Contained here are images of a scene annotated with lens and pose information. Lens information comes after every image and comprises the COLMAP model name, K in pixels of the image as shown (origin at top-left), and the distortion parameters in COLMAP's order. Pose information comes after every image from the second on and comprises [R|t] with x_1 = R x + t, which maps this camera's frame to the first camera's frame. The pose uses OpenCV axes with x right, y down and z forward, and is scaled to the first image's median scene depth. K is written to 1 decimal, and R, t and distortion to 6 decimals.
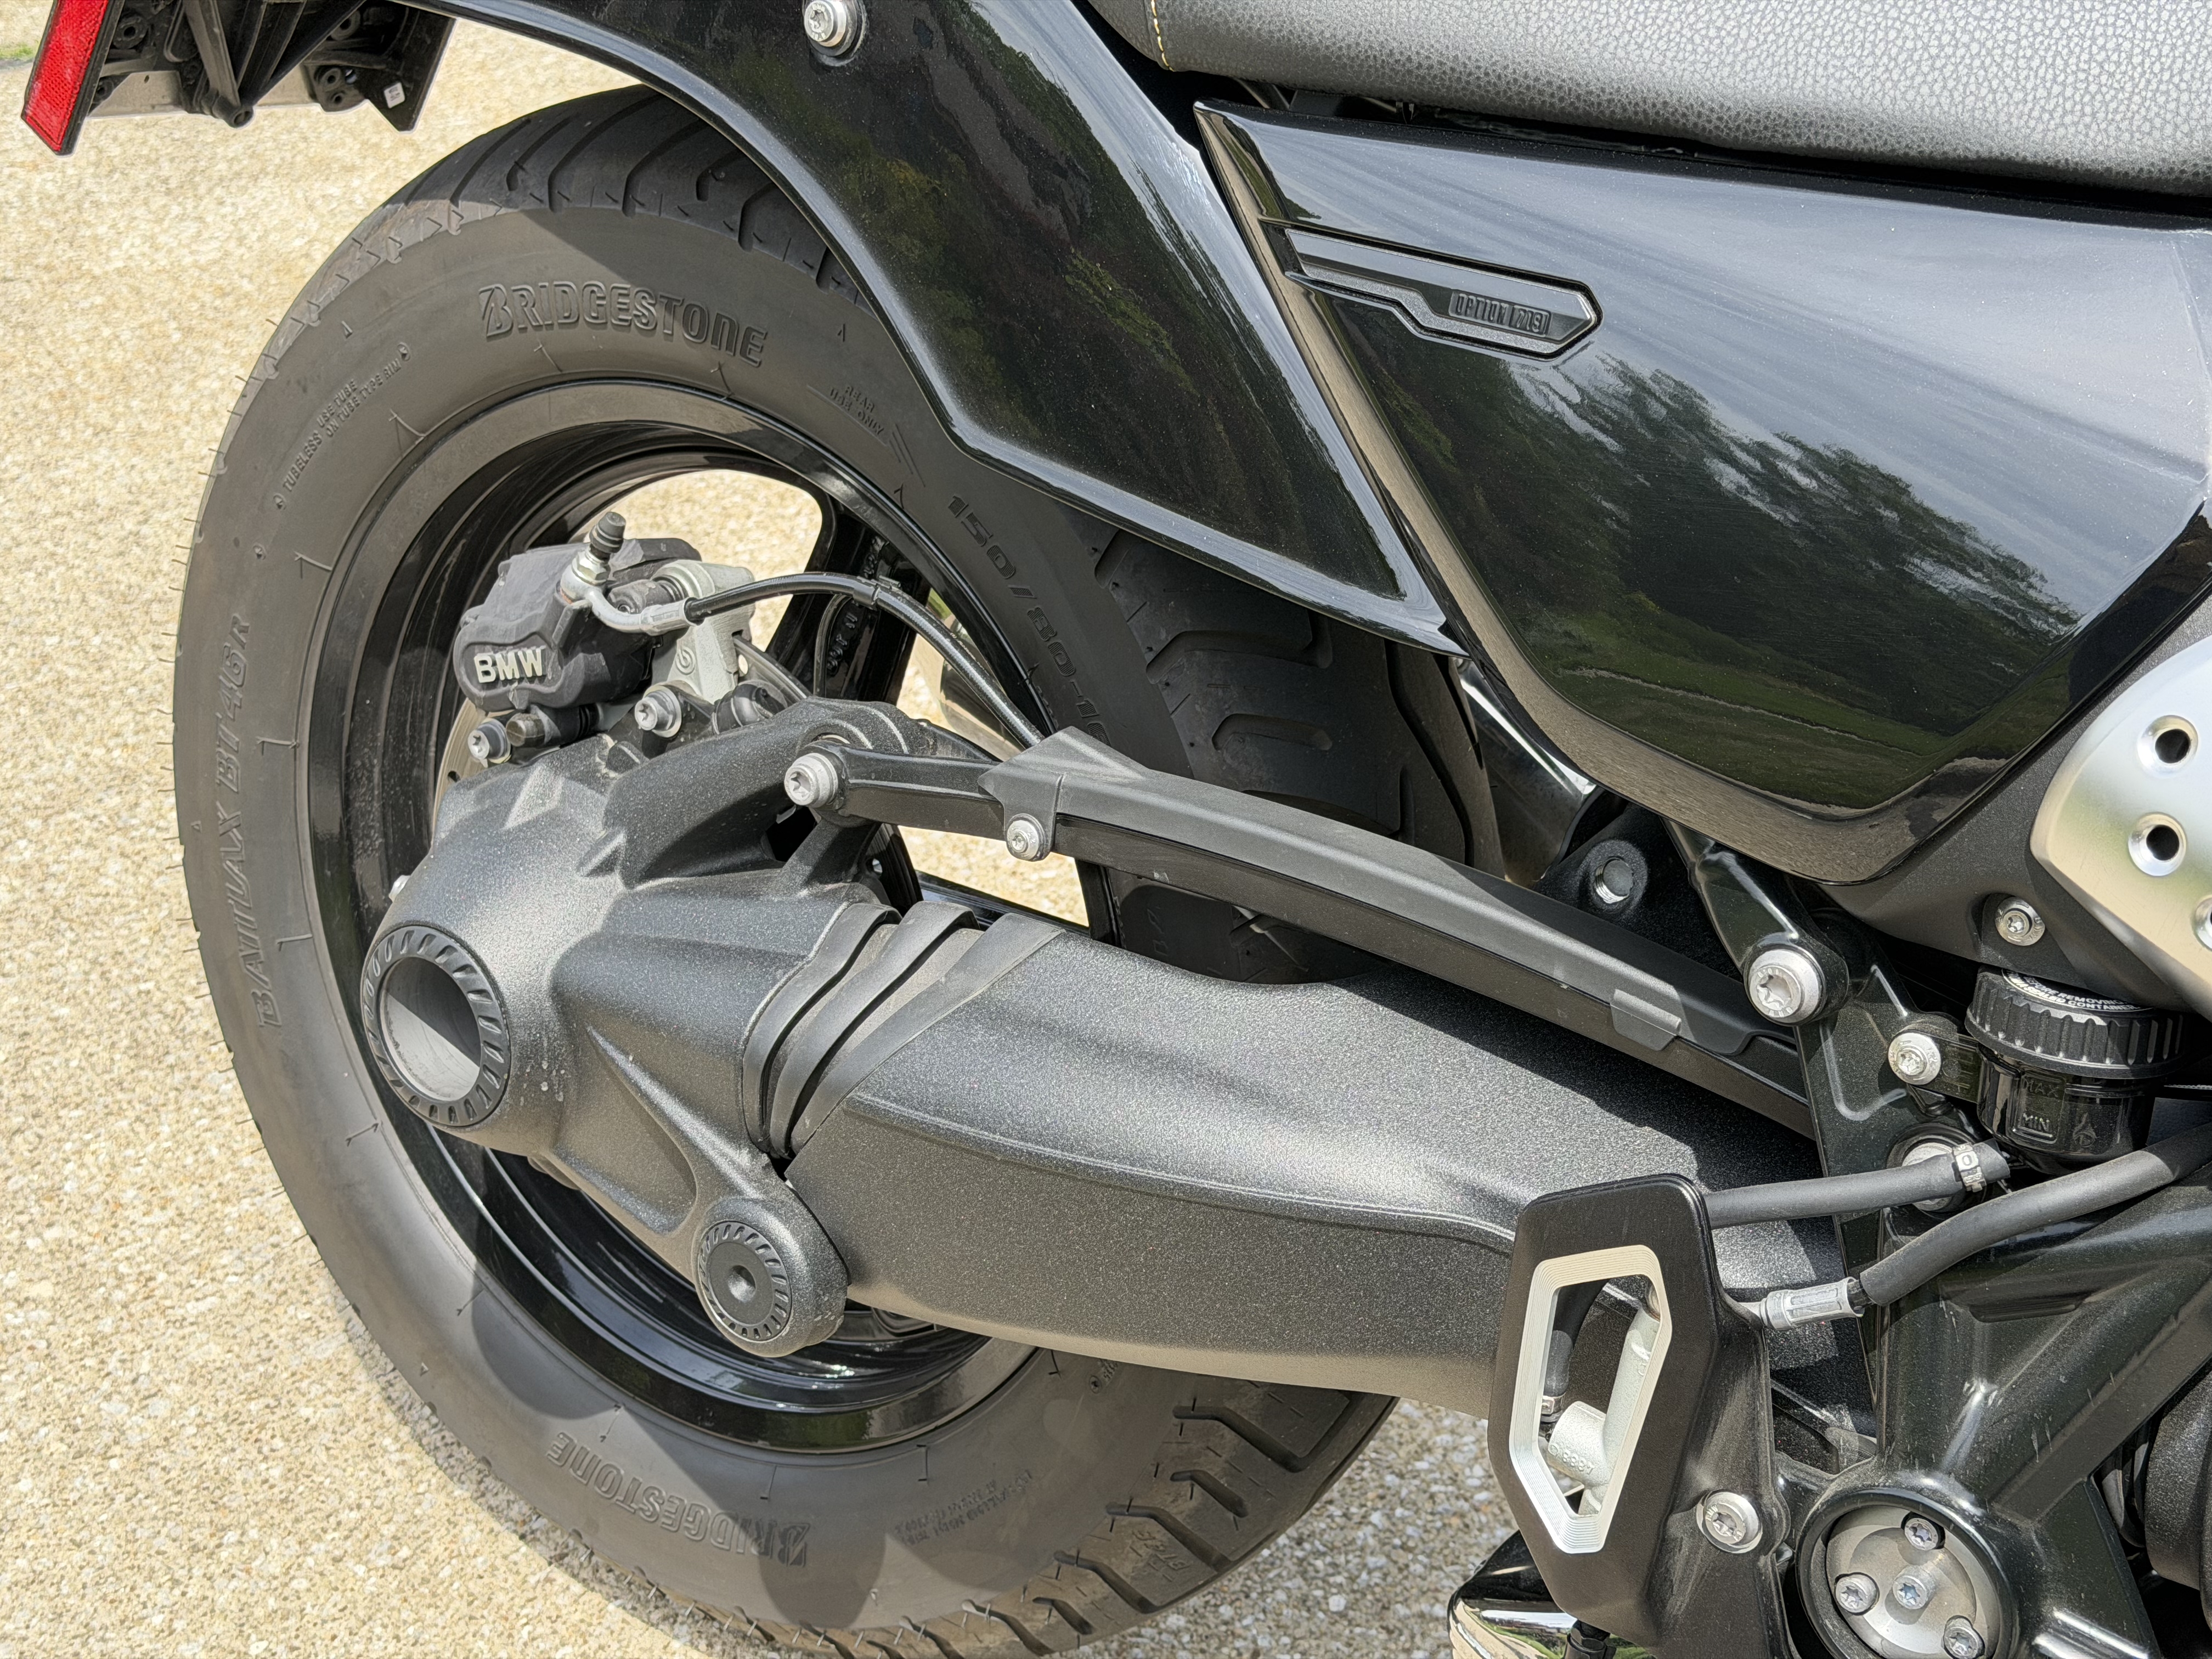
lens RADIAL K [[3106.9, 0, 1105.3], [0, 3106.9, 804.9], [0, 0, 1]] dist [0.221223, -0.584146]
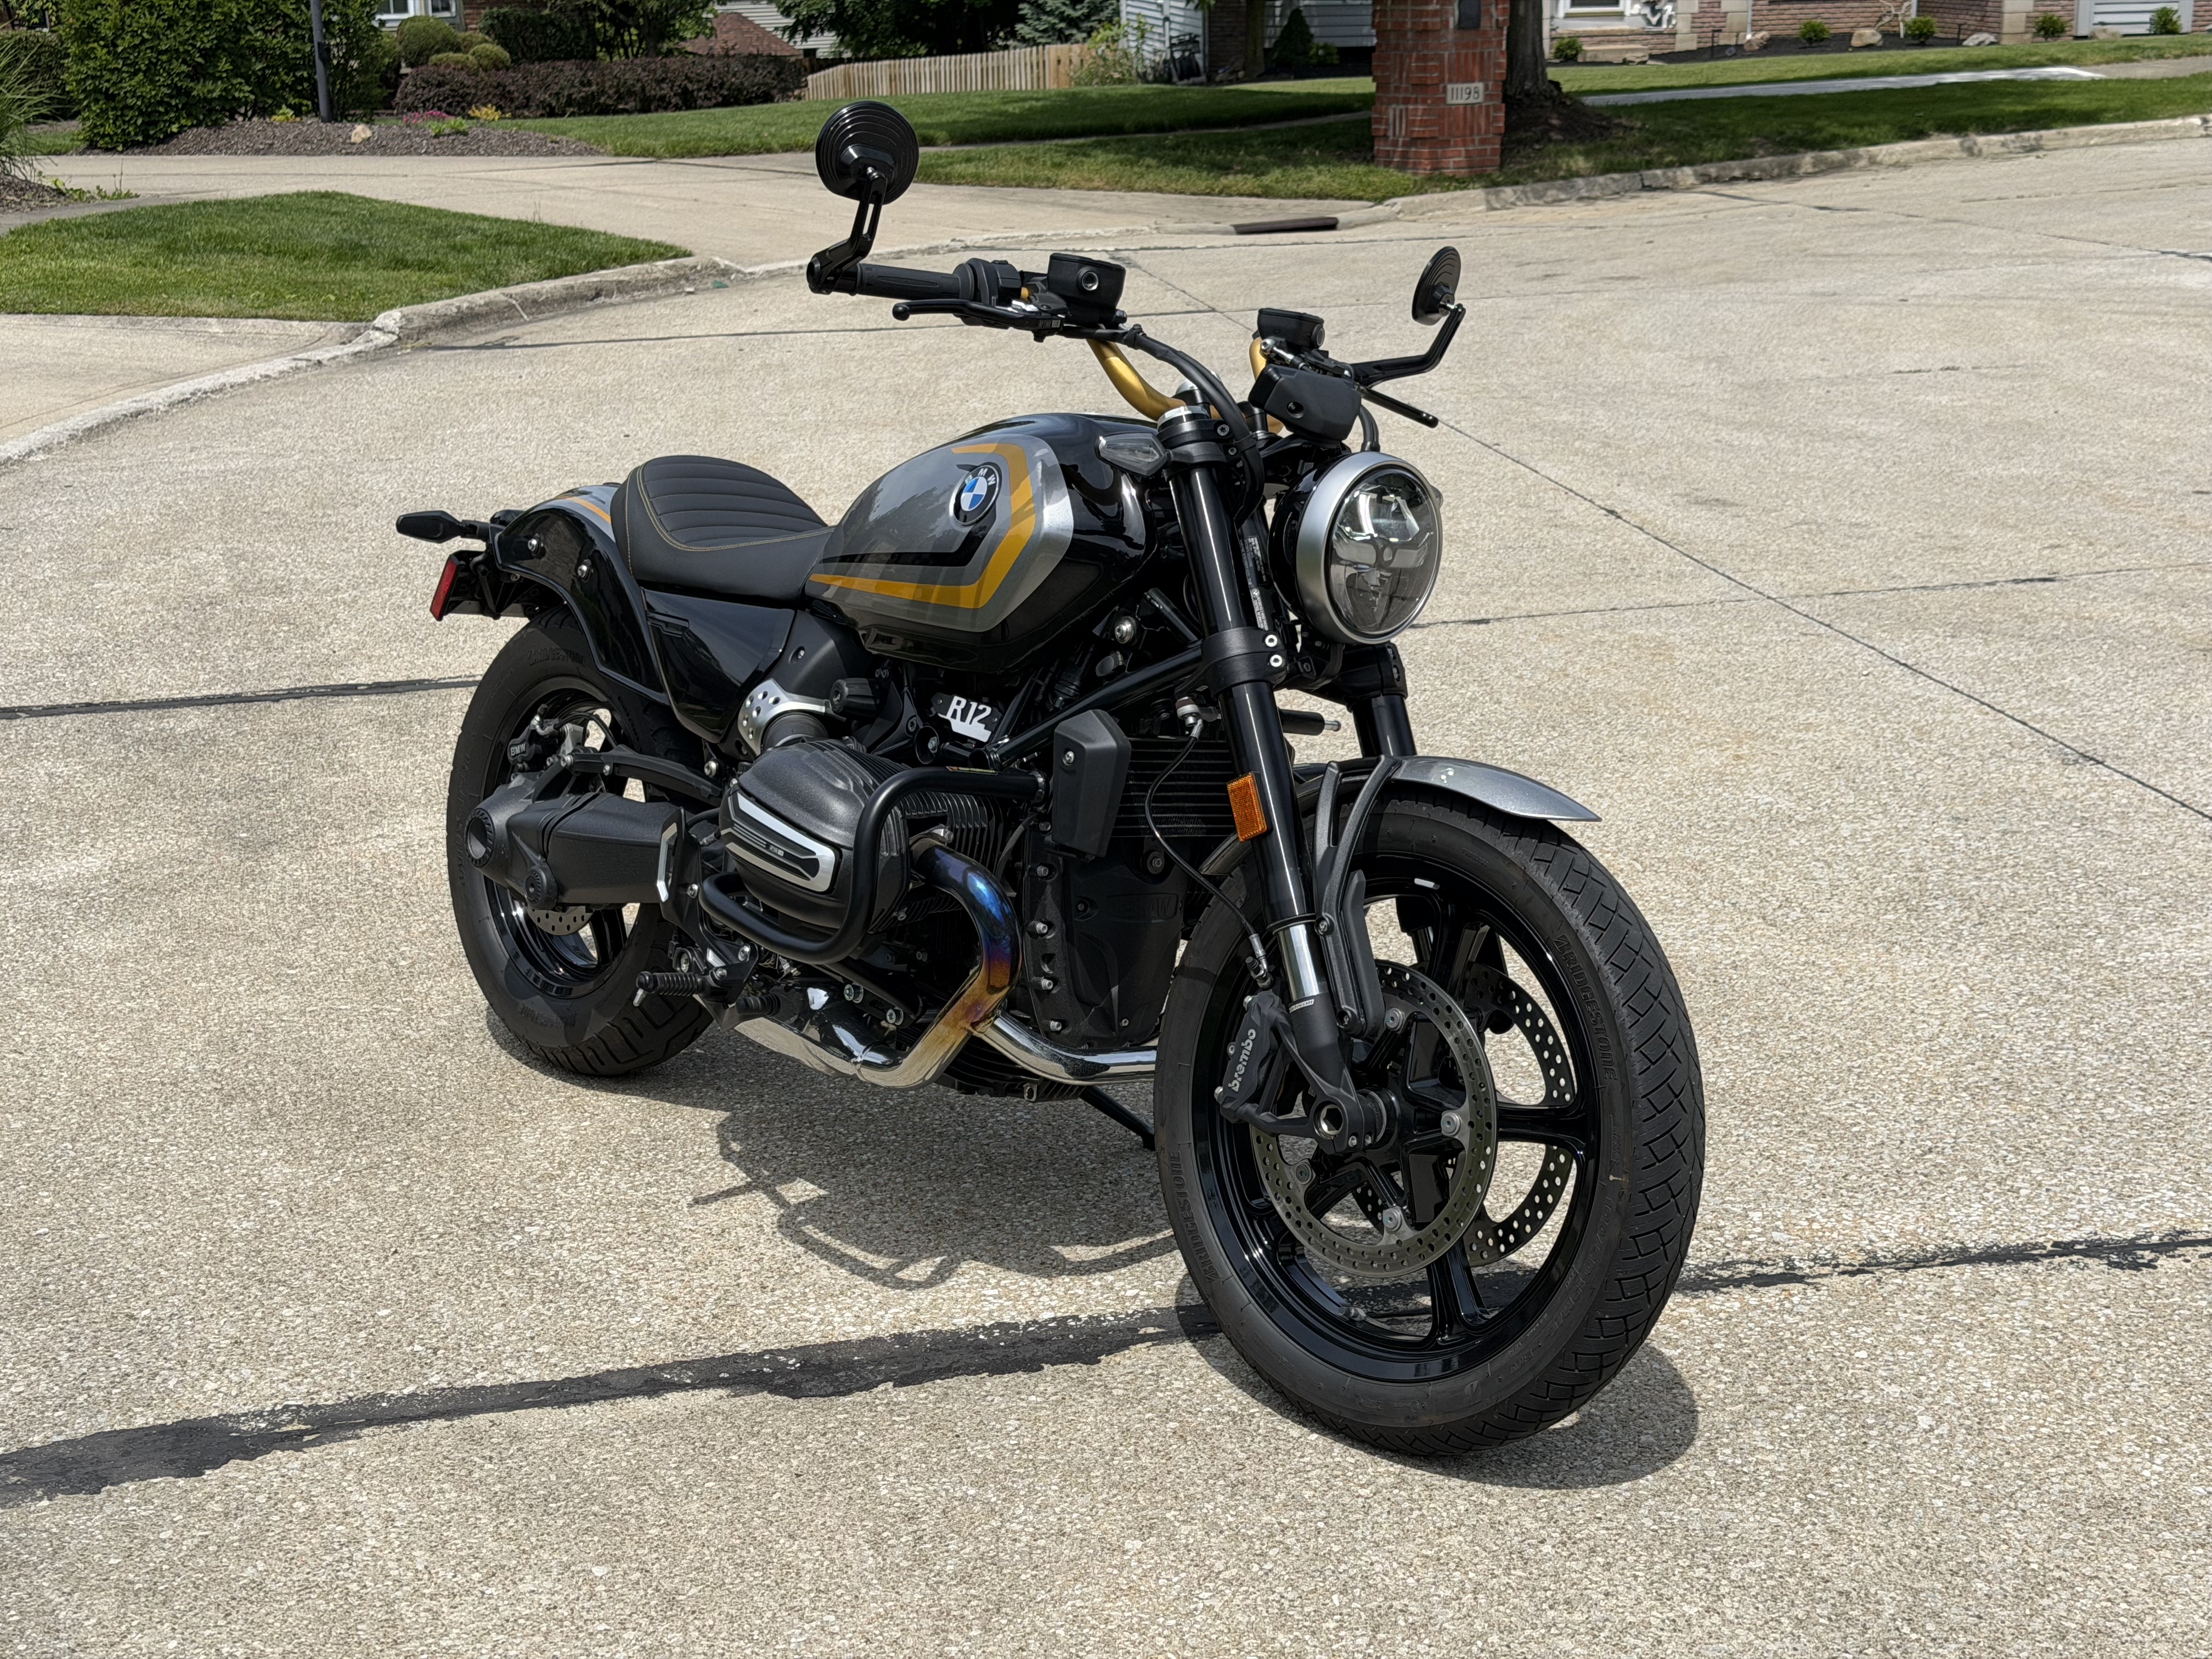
lens RADIAL K [[3106.9, 0, 1105.3], [0, 3106.9, 804.9], [0, 0, 1]] dist [0.221223, -0.584146]
pose [[0.973806, 0.048465, -0.222157, 1.380423], [-0.101880, 0.966460, -0.235743, 0.865410], [0.203281, 0.252201, 0.946082, -2.442954]]
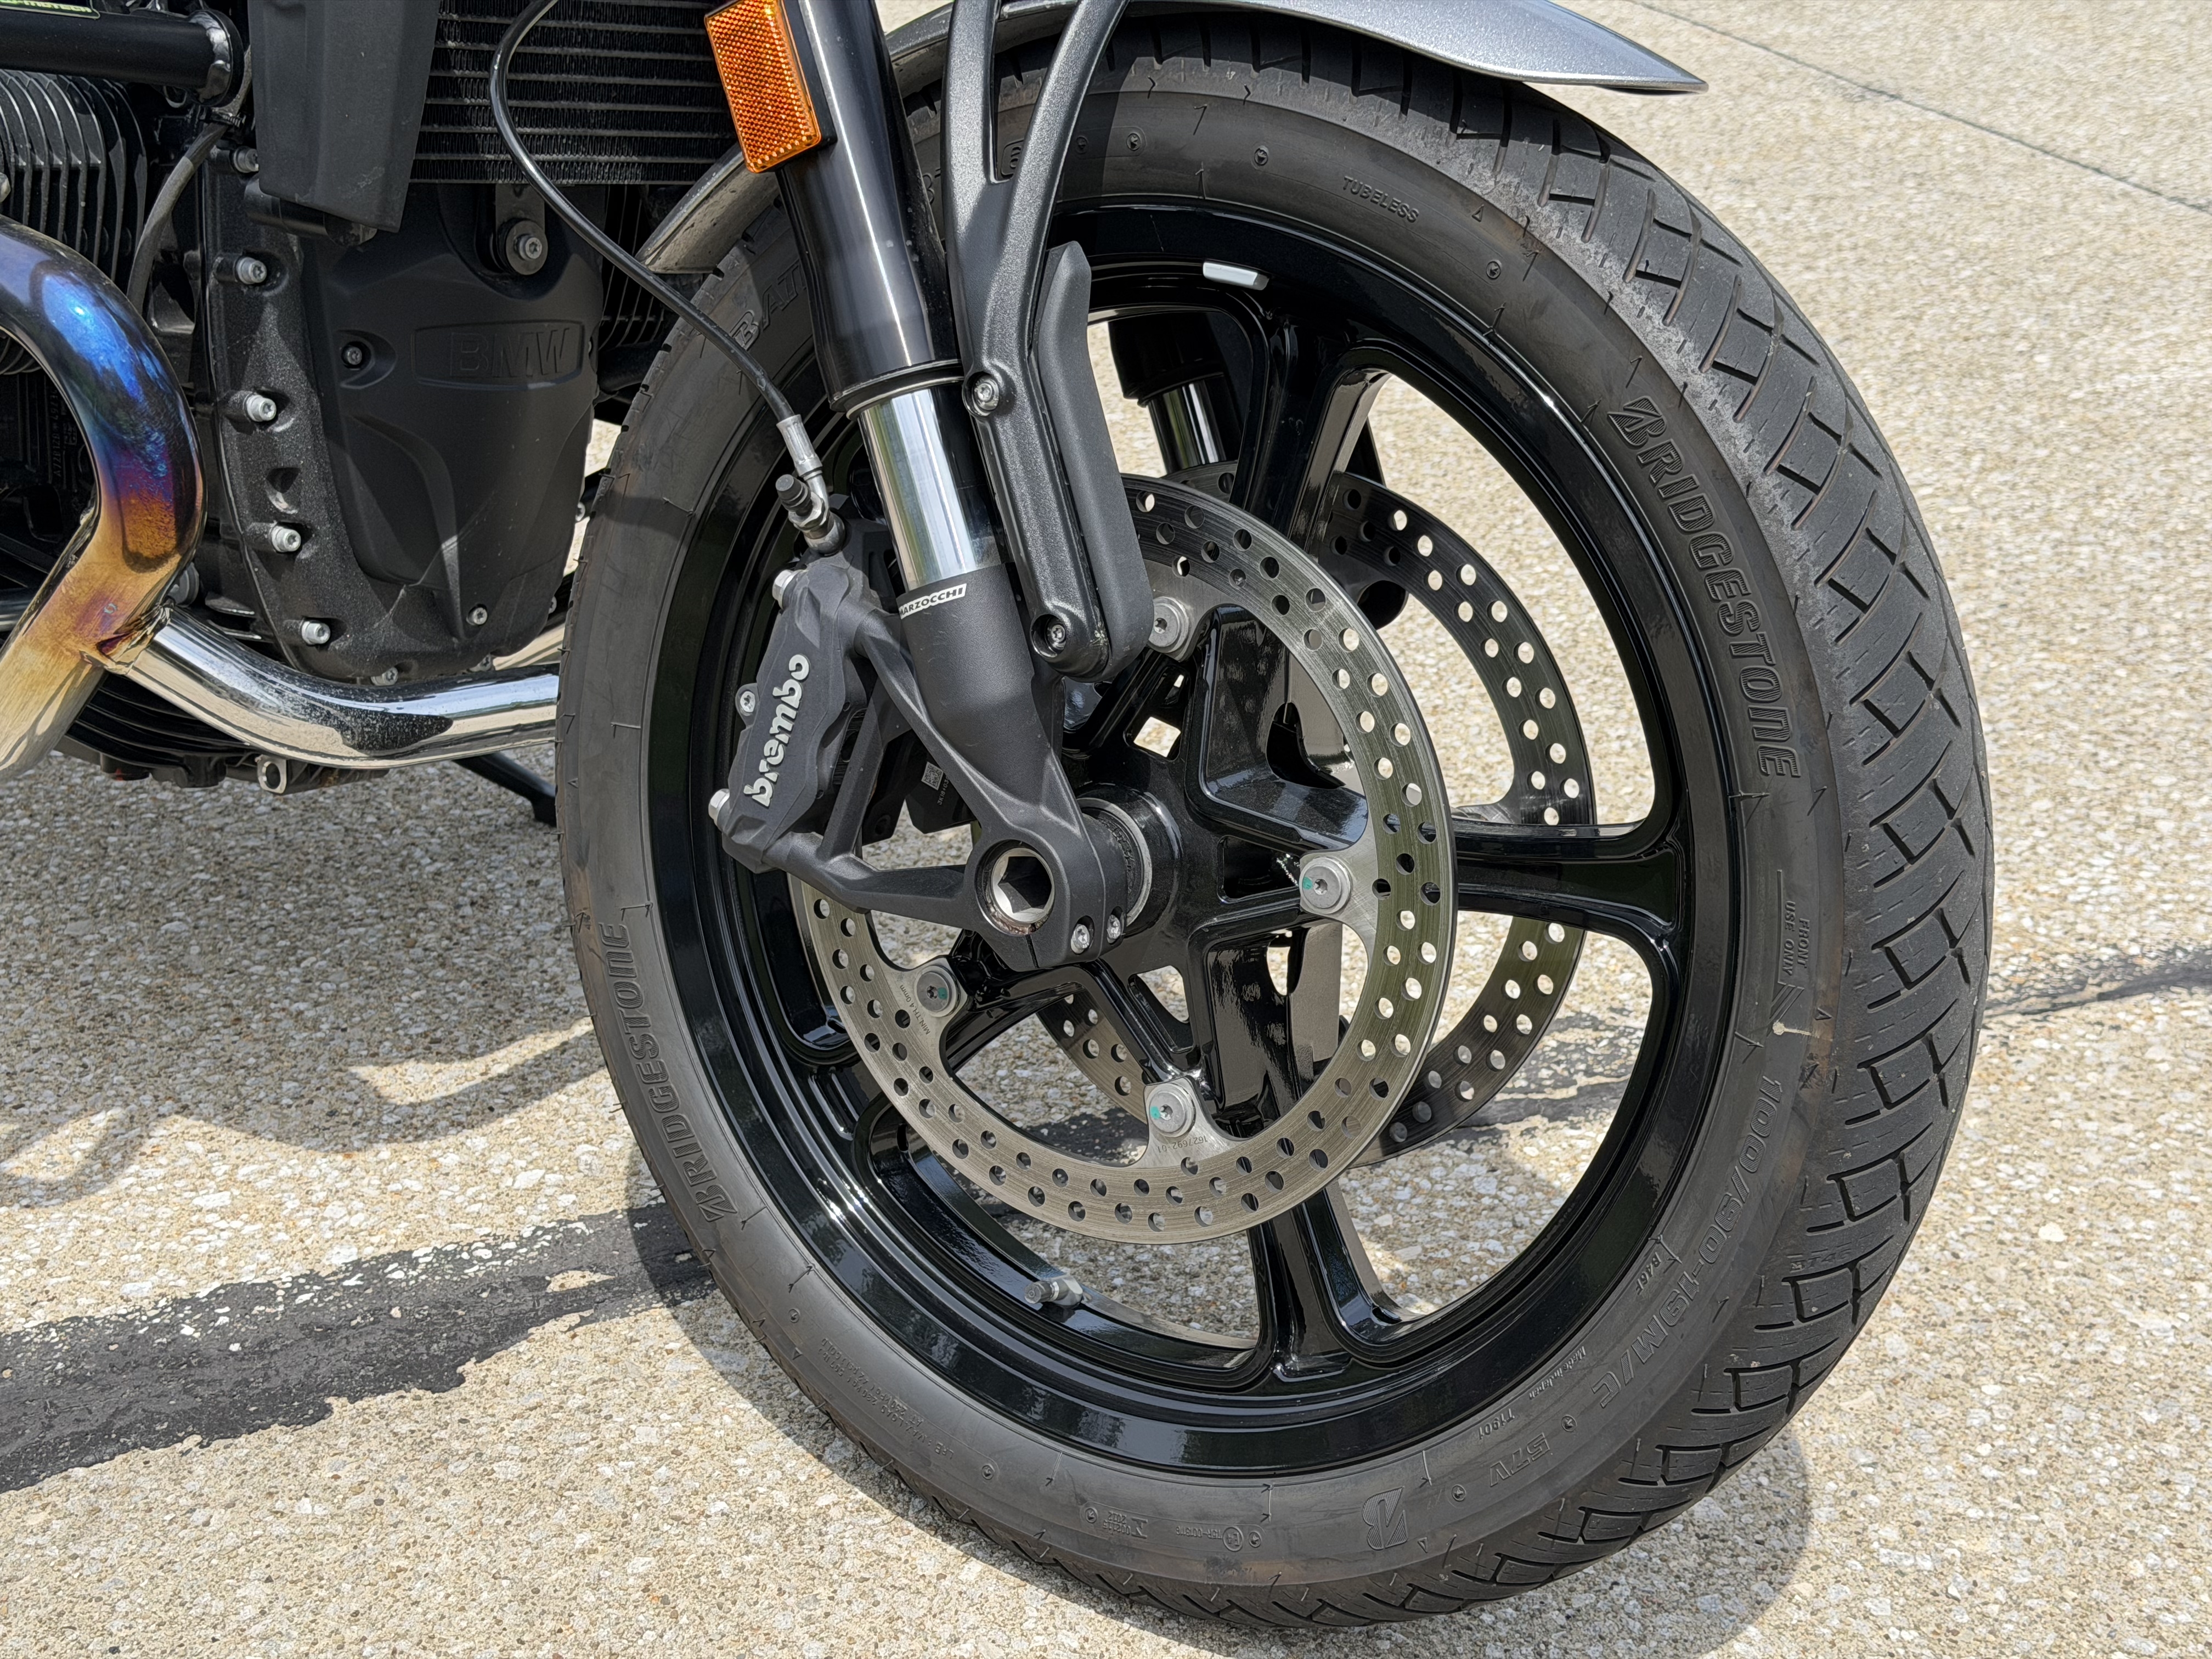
lens RADIAL K [[3101.9, 0, 1145.0], [0, 3101.9, 828.6], [0, 0, 1]] dist [0.142881, -0.160699]
pose [[0.999503, 0.030553, -0.007773, 1.019061], [-0.030995, 0.997397, -0.065100, 0.505606], [0.005763, 0.065308, 0.997848, -0.773648]]
